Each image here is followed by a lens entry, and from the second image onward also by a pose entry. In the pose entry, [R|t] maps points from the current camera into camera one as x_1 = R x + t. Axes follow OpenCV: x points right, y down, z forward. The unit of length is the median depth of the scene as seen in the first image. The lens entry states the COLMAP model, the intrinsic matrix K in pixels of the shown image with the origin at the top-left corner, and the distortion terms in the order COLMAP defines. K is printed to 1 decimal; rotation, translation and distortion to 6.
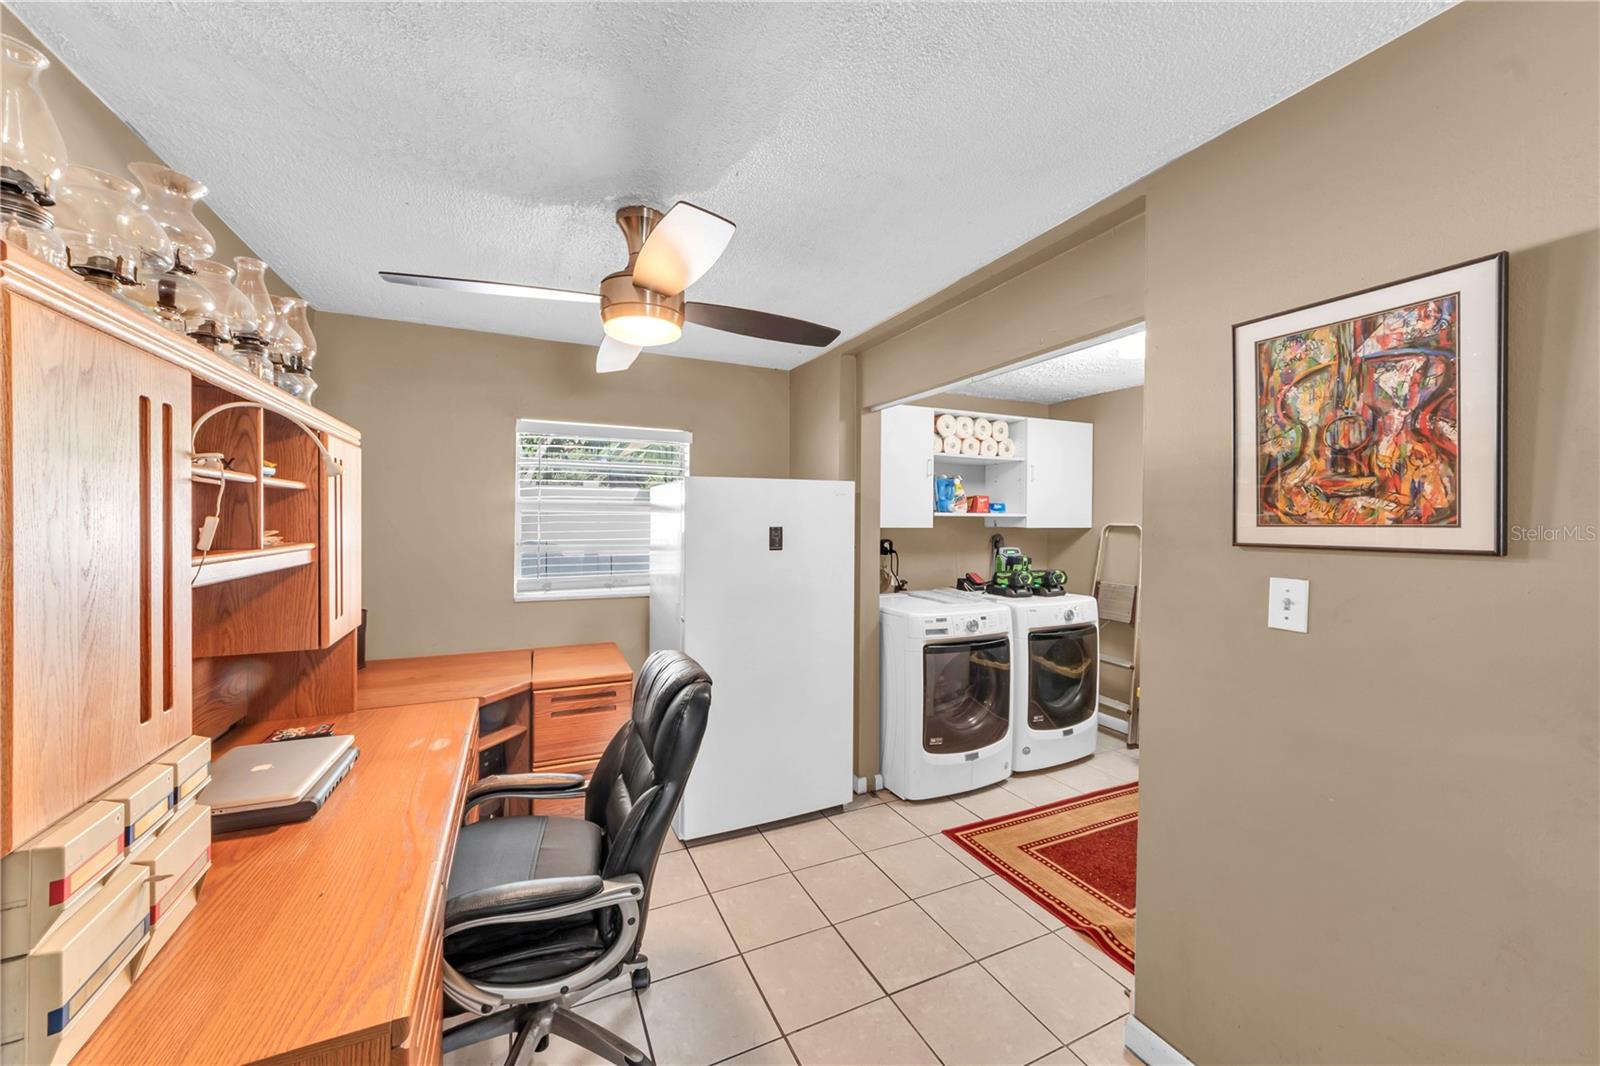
lens RADIAL K [[596.1, 0, 793.9], [0, 596.1, 531.0], [0, 0, 1]] dist [0.007973, -0.000237]
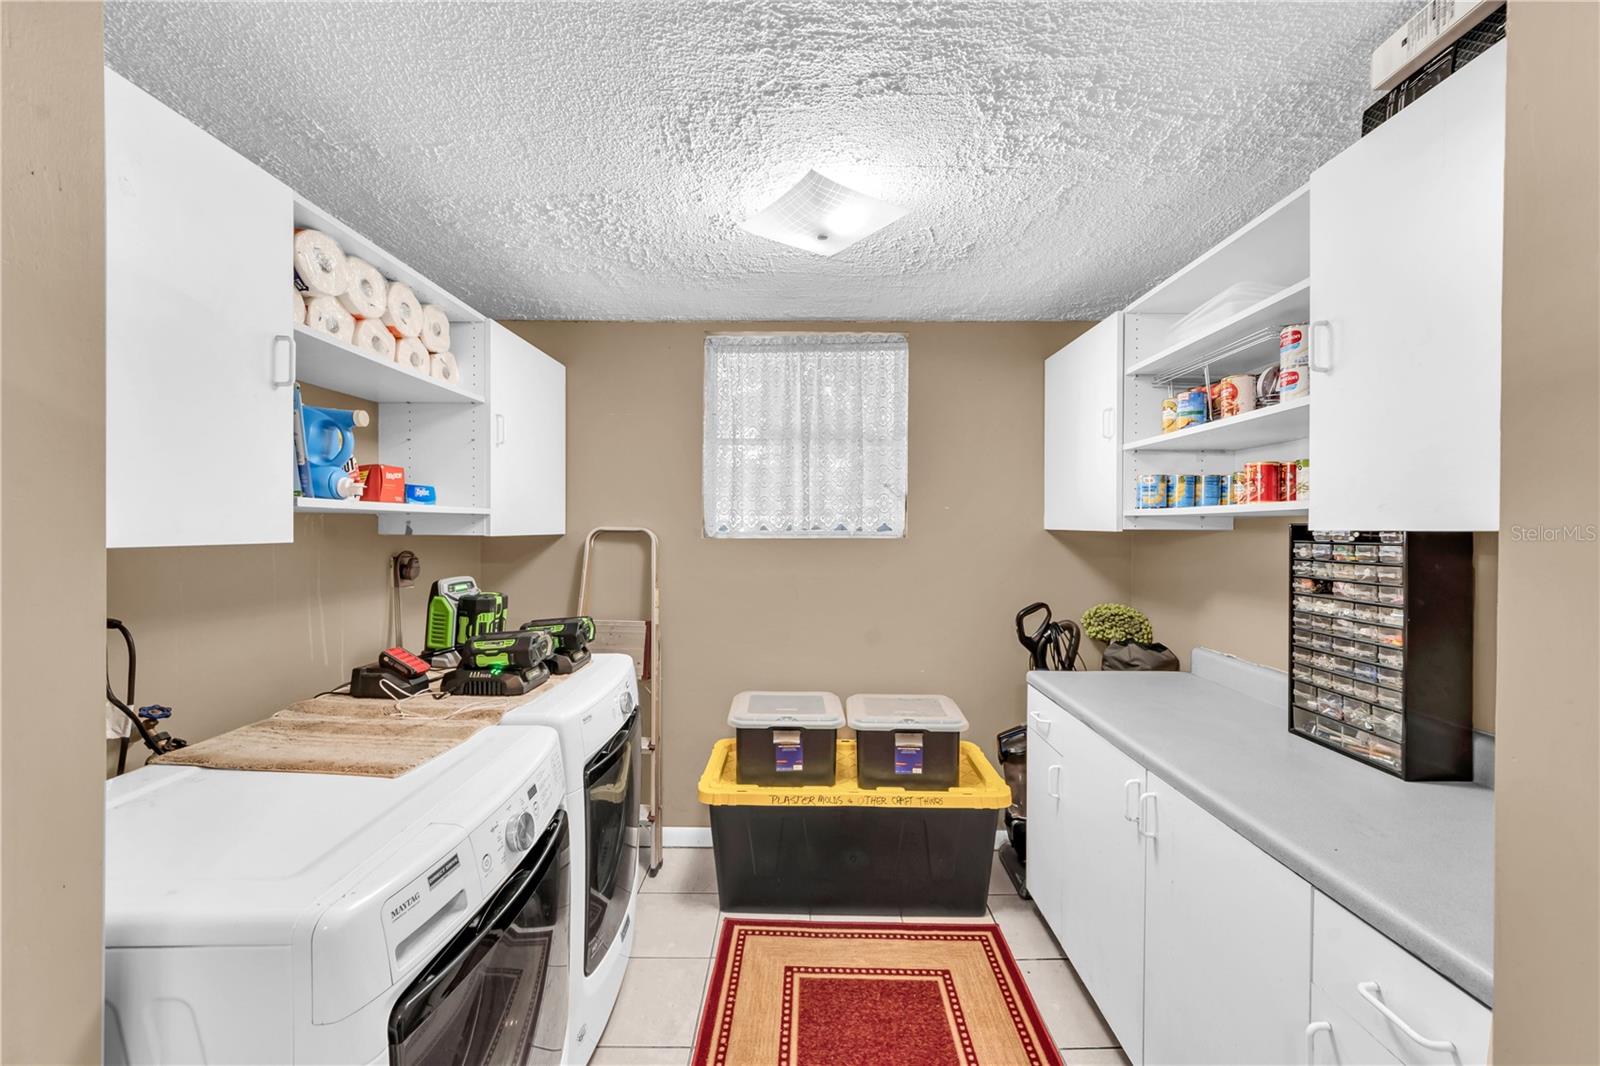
lens RADIAL K [[596.1, 0, 793.9], [0, 596.1, 531.0], [0, 0, 1]] dist [0.007973, -0.000237]
pose [[0.443554, -0.009392, 0.896199, 0.050956], [0.009497, 0.999938, 0.005779, -0.010673], [-0.896197, 0.005947, 0.443616, 0.560644]]
